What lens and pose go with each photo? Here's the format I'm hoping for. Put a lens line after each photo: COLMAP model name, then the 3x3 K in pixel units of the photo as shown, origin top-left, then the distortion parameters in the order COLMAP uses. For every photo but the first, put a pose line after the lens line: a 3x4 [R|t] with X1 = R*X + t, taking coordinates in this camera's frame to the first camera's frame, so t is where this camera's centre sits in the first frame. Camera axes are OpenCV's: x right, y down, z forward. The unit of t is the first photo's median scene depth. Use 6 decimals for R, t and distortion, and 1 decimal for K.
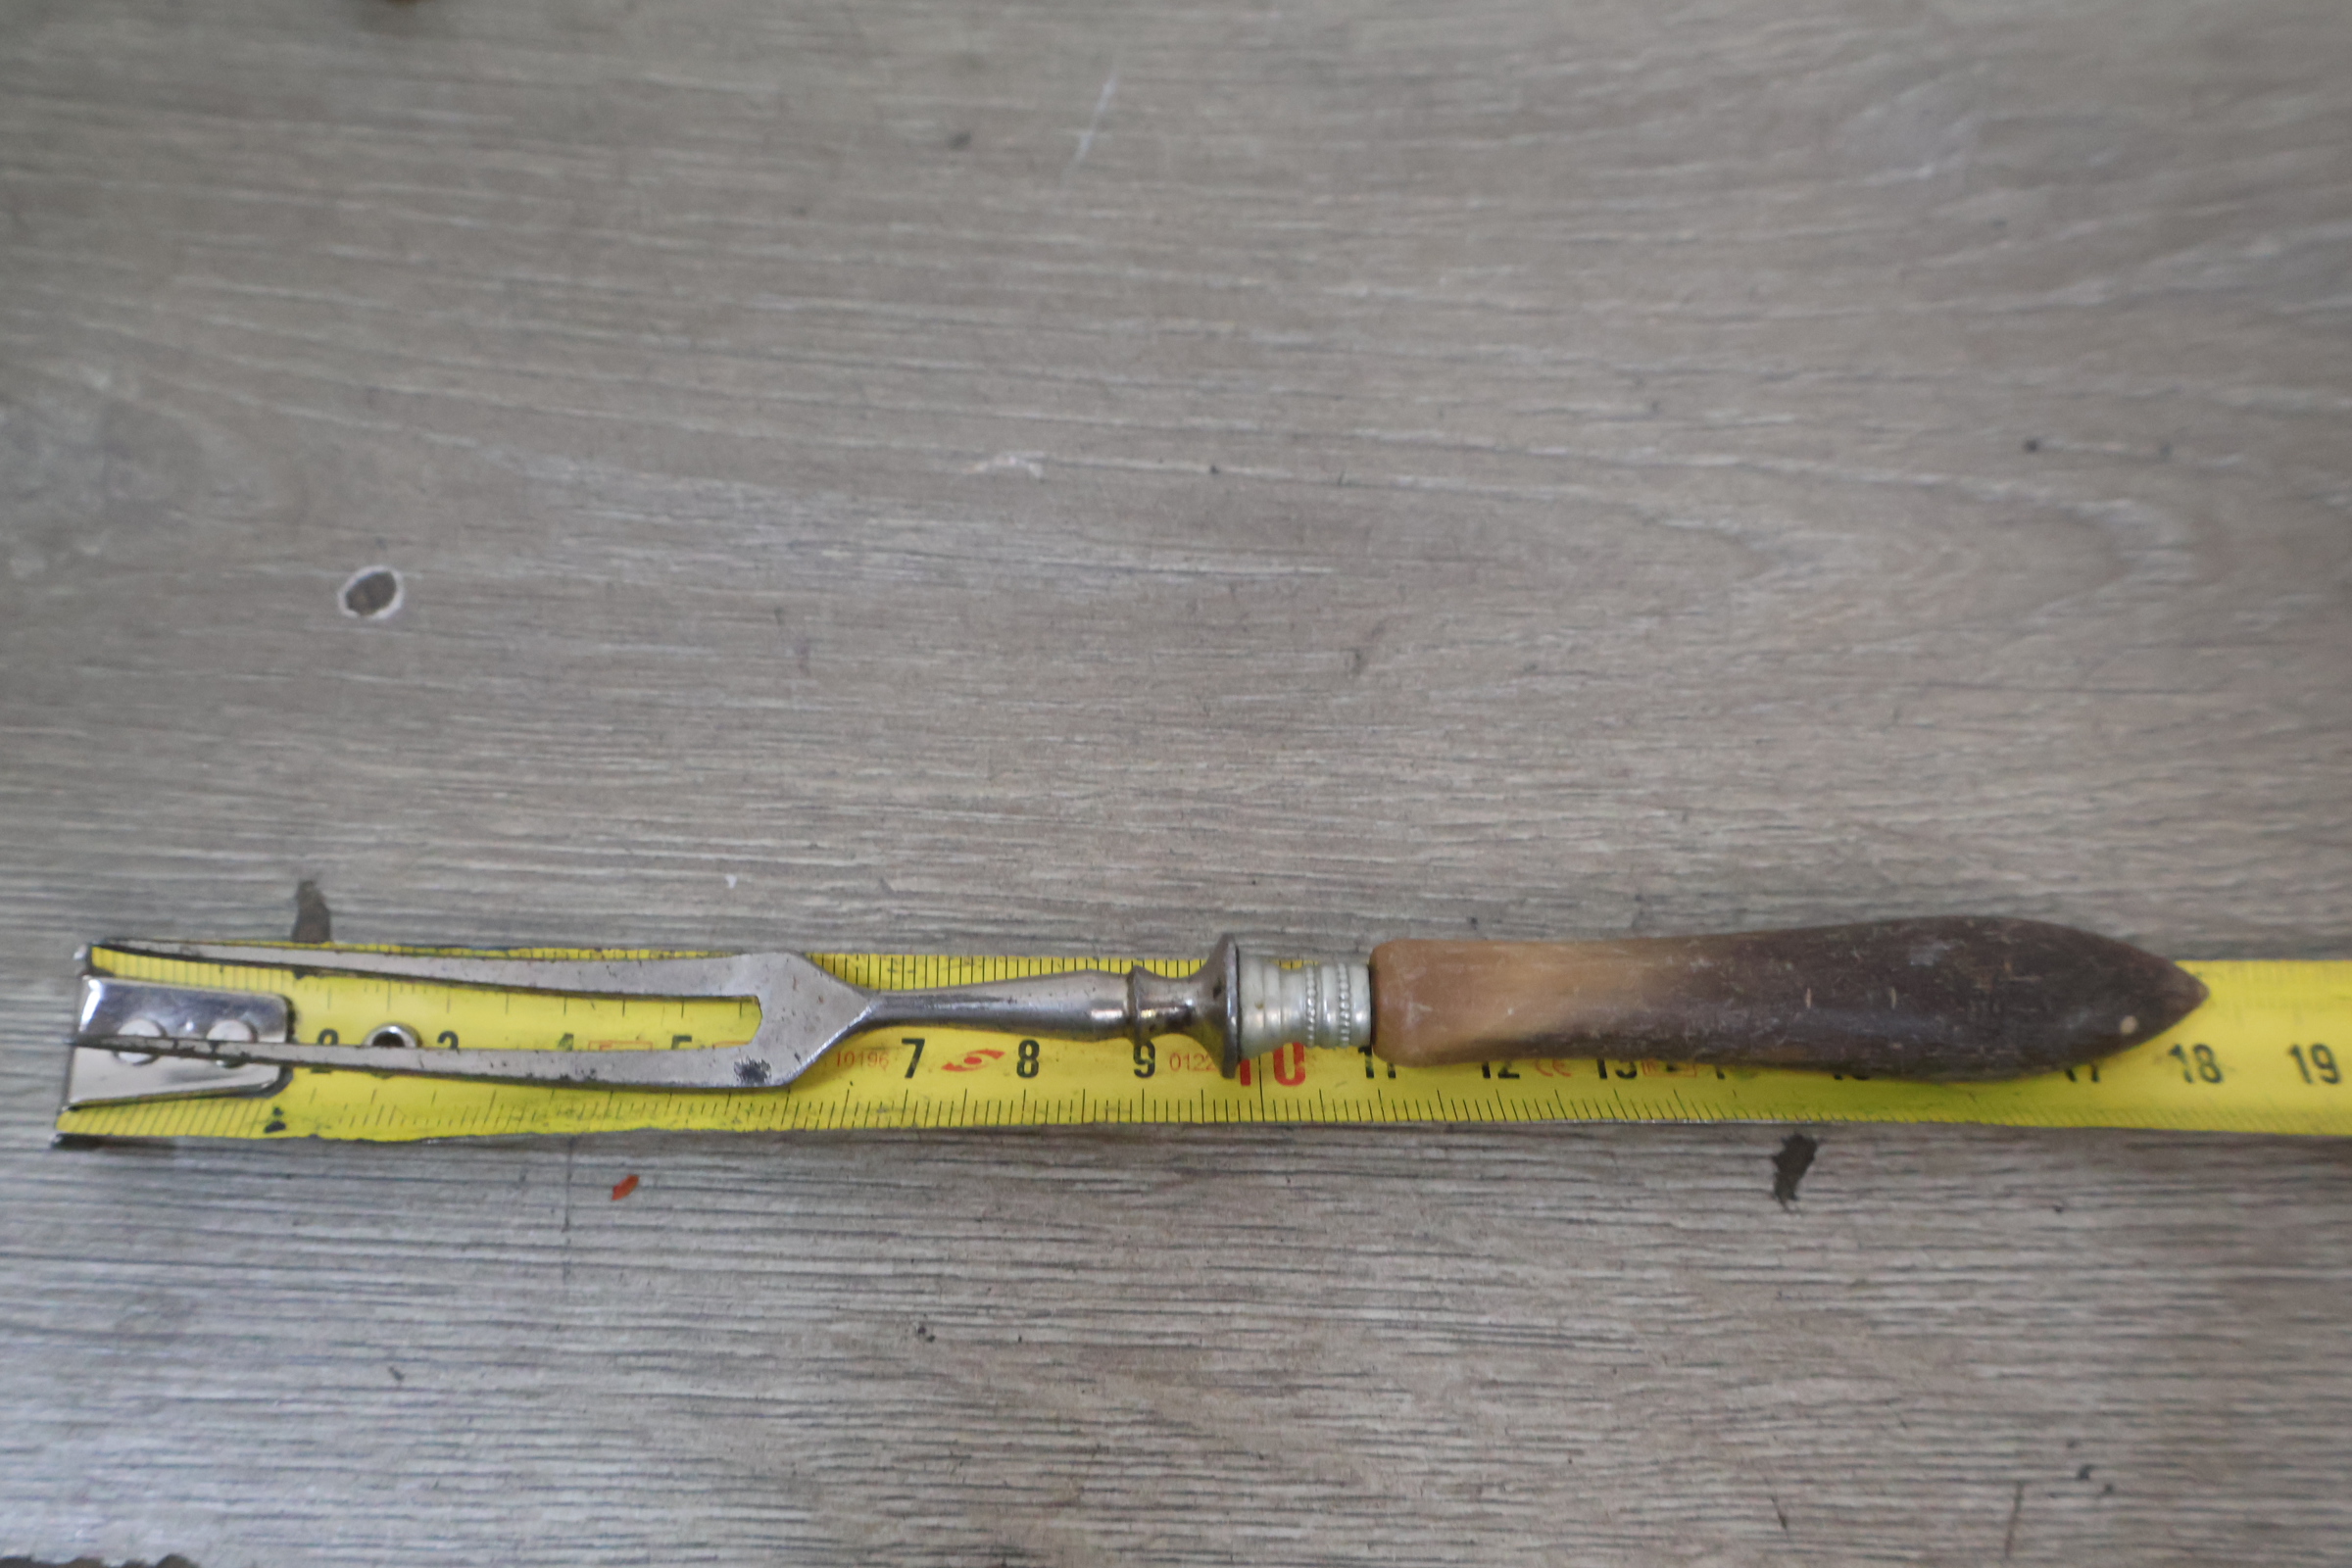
lens RADIAL K [[2250.2, 0, 1184.6], [0, 2250.2, 782.4], [0, 0, 1]] dist [0.016310, -0.011239]
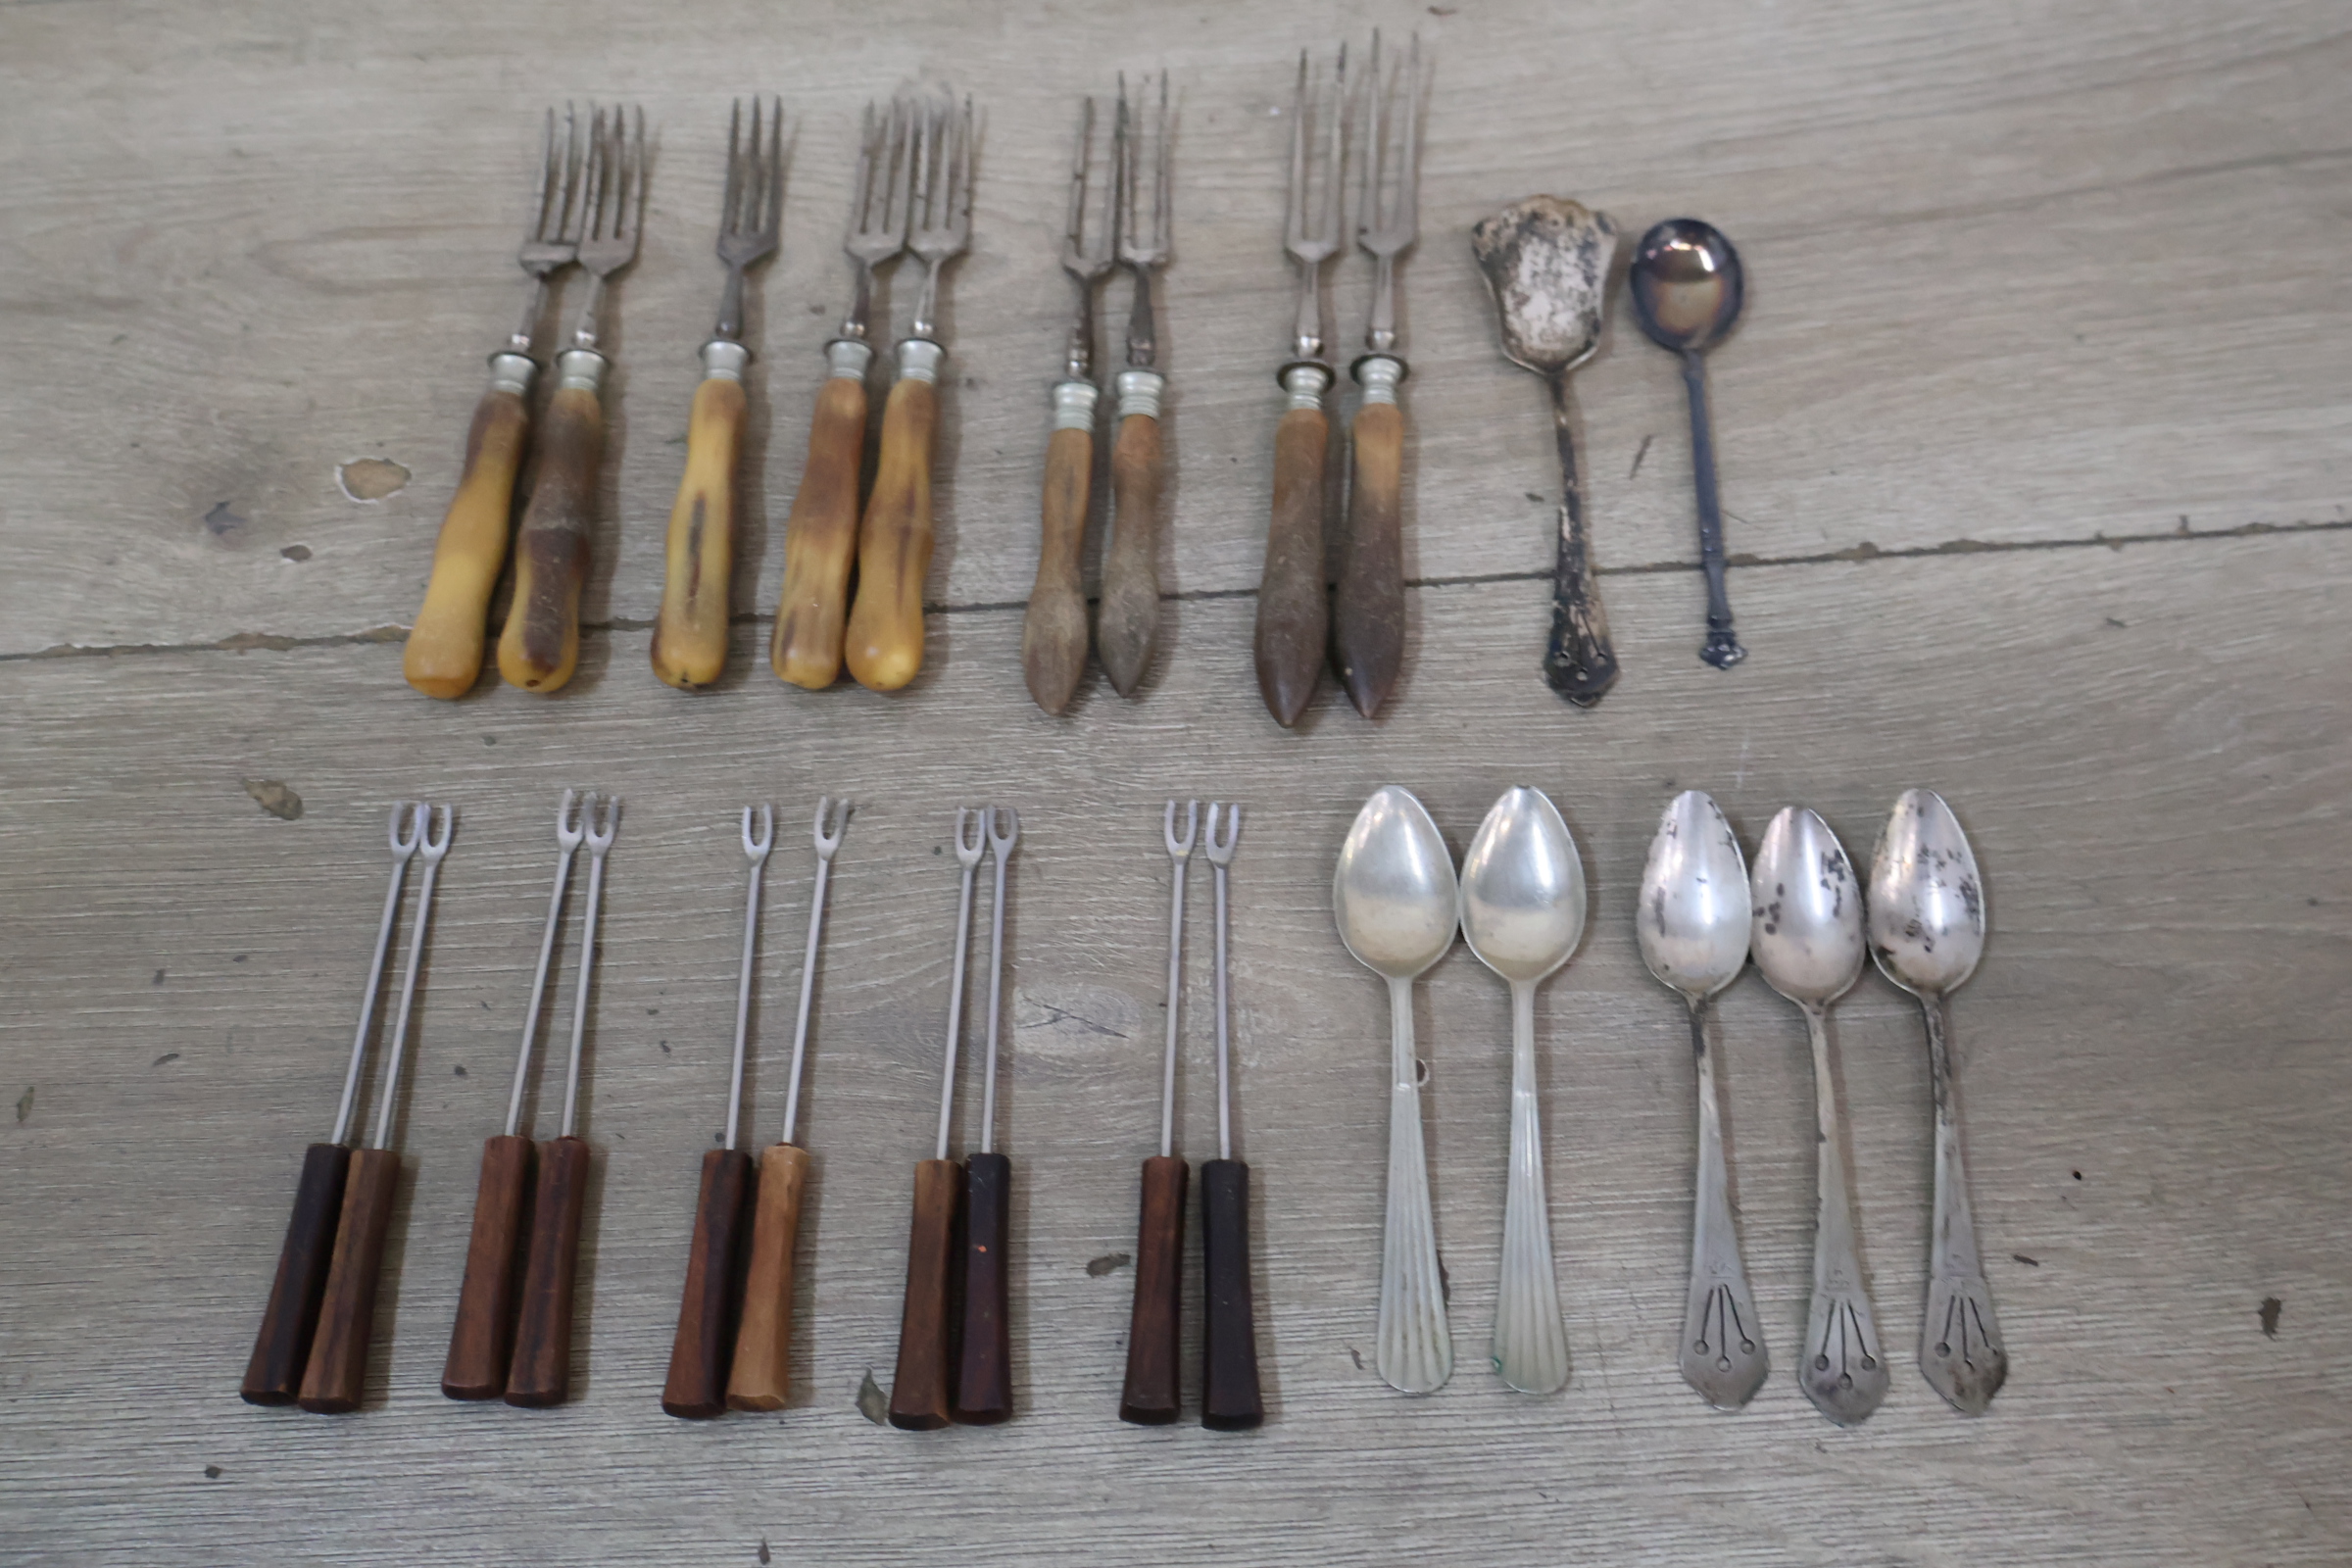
lens RADIAL K [[2205.6, 0, 1180.8], [0, 2205.6, 782.1], [0, 0, 1]] dist [0.006096, 0.002975]
pose [[0.995067, -0.097518, -0.018230, -0.545532], [0.093535, 0.983440, -0.155234, -0.062062], [0.033067, 0.152763, 0.987710, -0.888667]]
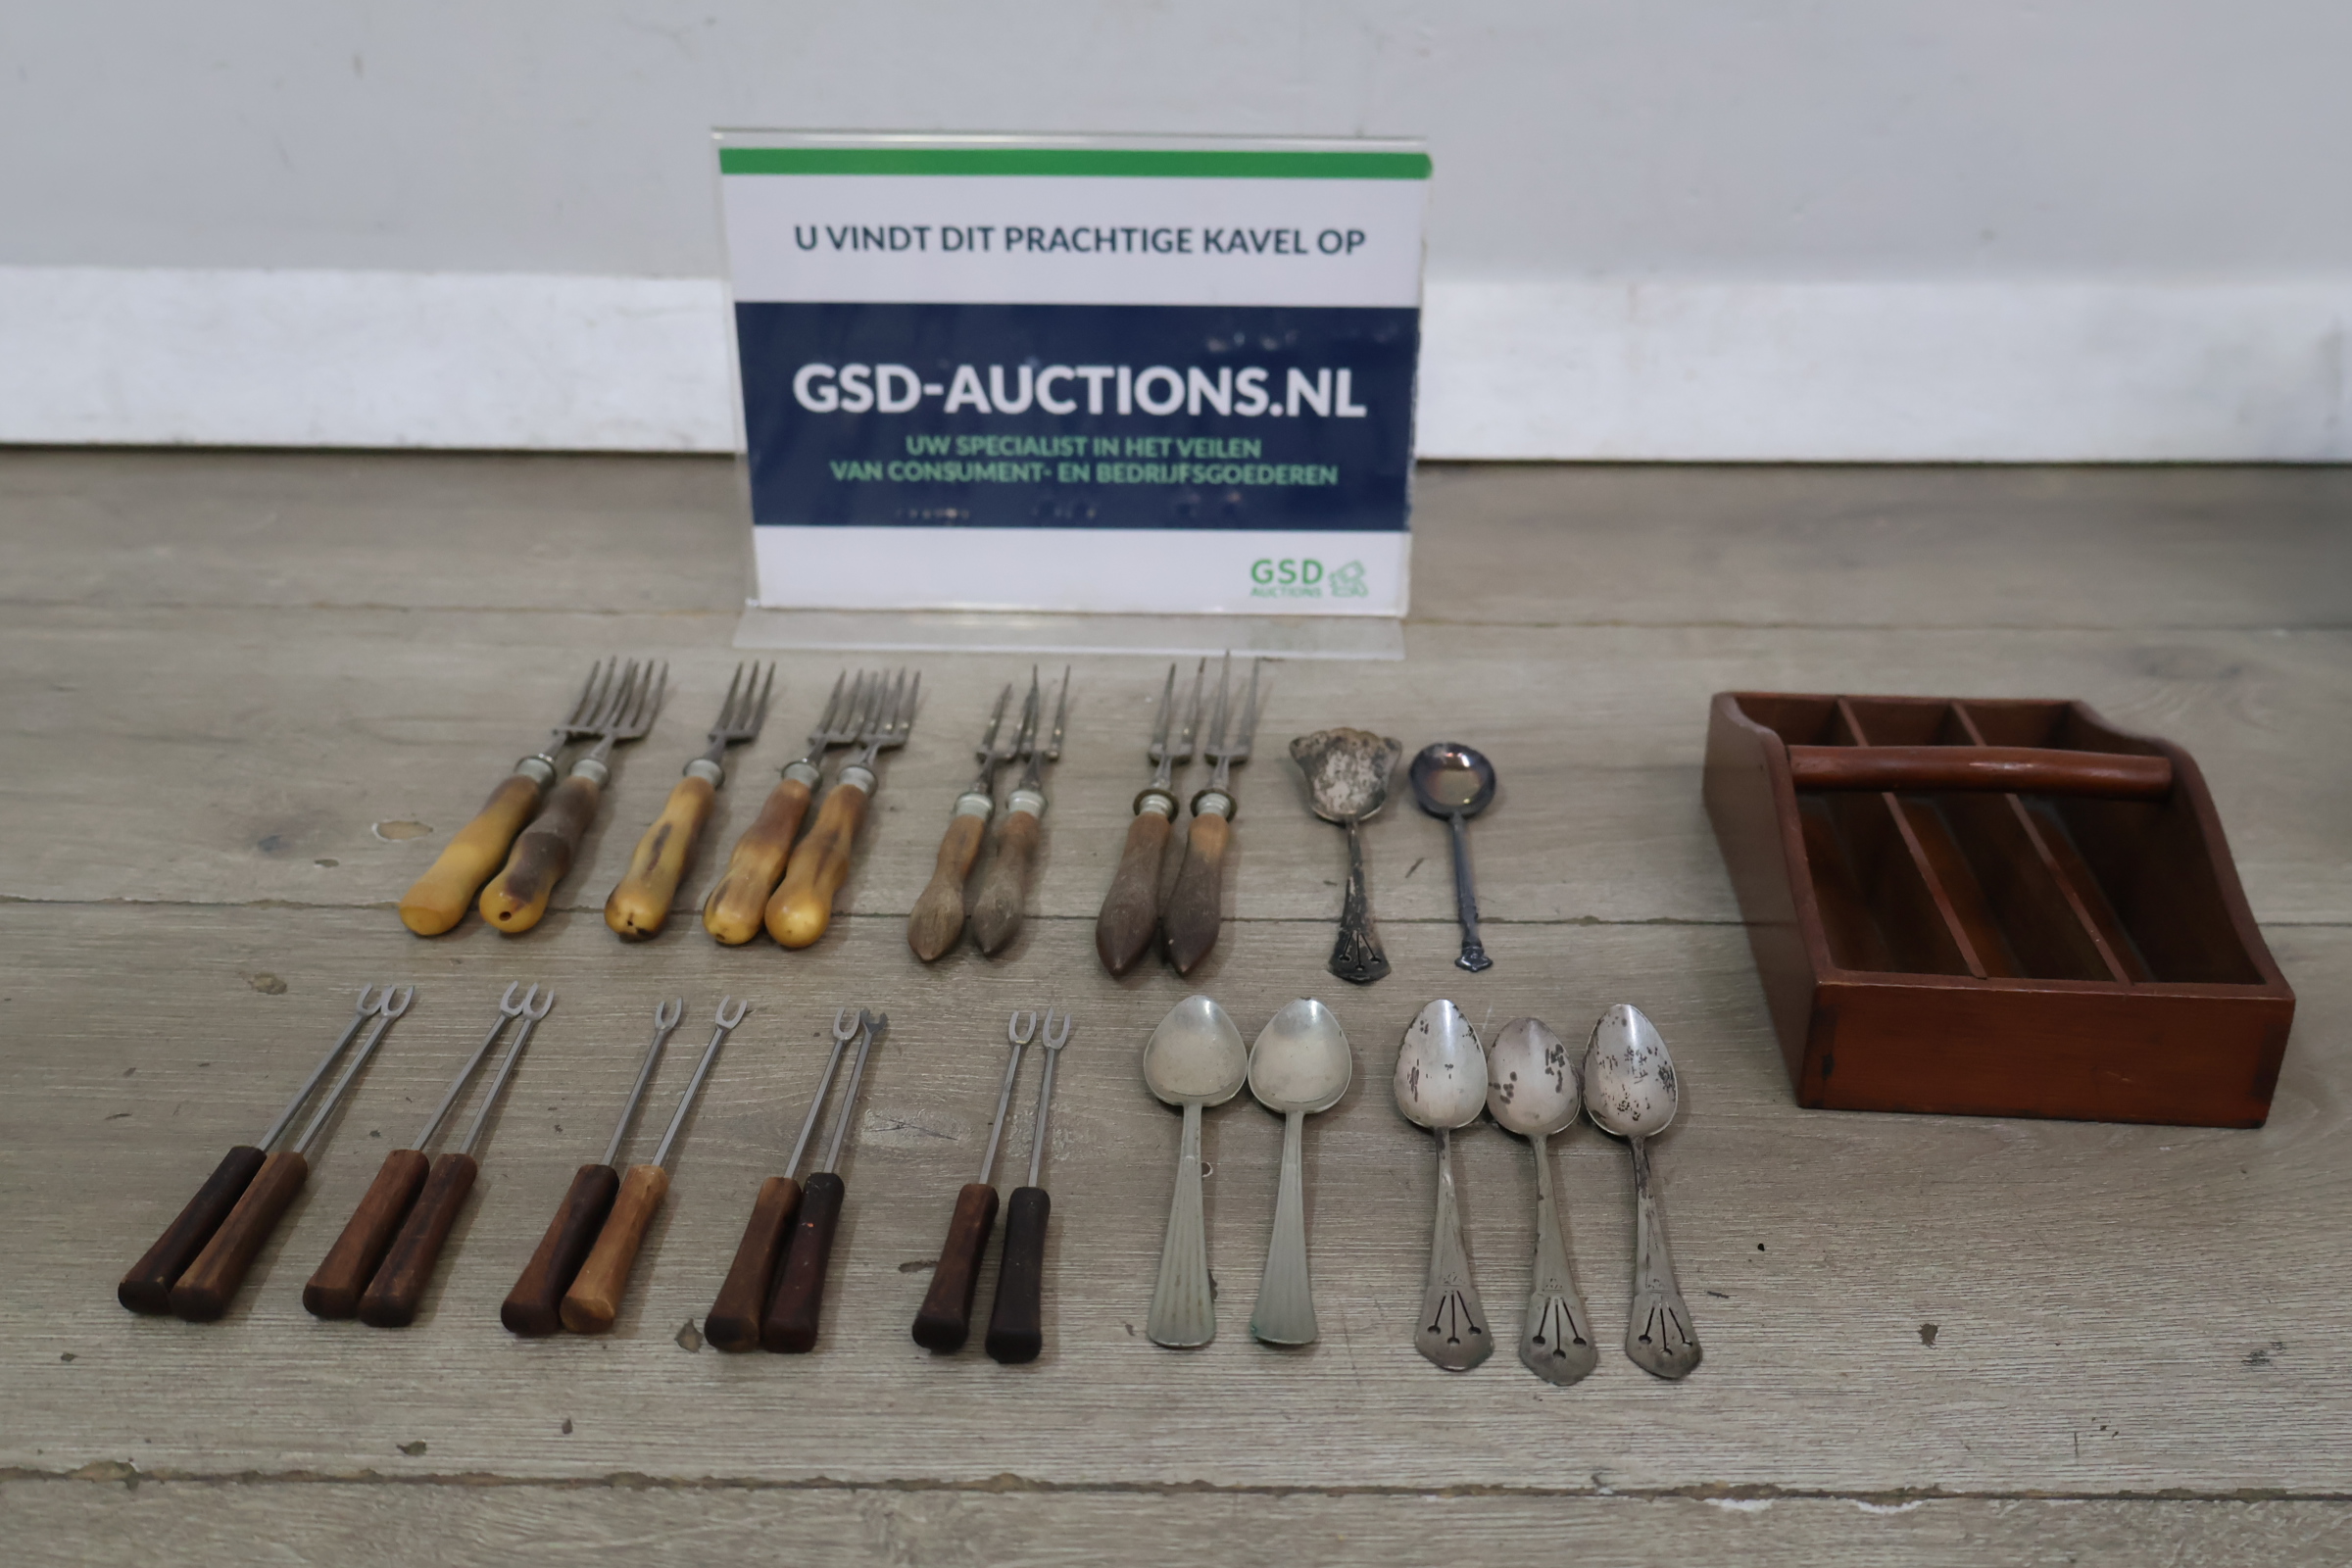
lens RADIAL K [[2215.4, 0, 1176.0], [0, 2215.4, 784.0], [0, 0, 1]] dist [0.012044, 0.001526]
pose [[0.998802, -0.010209, 0.047863, -0.530709], [0.040202, 0.728879, -0.683462, 1.195096], [-0.027909, 0.684567, 0.728416, -0.850233]]
